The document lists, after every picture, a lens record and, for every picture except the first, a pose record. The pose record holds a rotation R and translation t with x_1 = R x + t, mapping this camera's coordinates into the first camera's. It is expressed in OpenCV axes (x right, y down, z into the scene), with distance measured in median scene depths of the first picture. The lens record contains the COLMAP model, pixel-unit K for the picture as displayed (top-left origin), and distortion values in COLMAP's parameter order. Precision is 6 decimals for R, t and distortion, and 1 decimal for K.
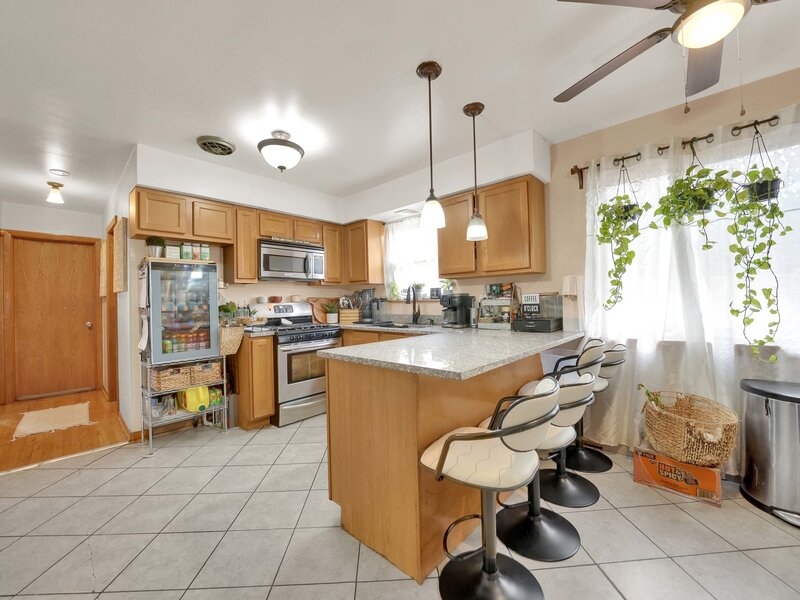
lens RADIAL K [[324.2, 0, 403.0], [0, 324.2, 298.4], [0, 0, 1]] dist [-0.002520, -0.000175]
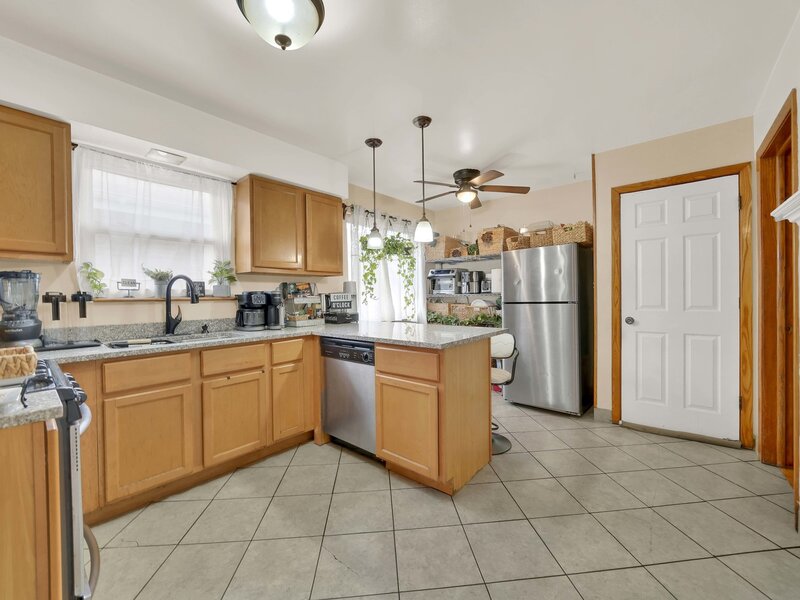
lens RADIAL K [[324.2, 0, 402.4], [0, 324.2, 301.8], [0, 0, 1]] dist [-0.002520, -0.000175]
pose [[-0.027235, 0.003950, 0.999621, -0.730383], [0.010155, 0.999942, -0.003674, 0.022148], [-0.999577, 0.010051, -0.027273, 0.670973]]
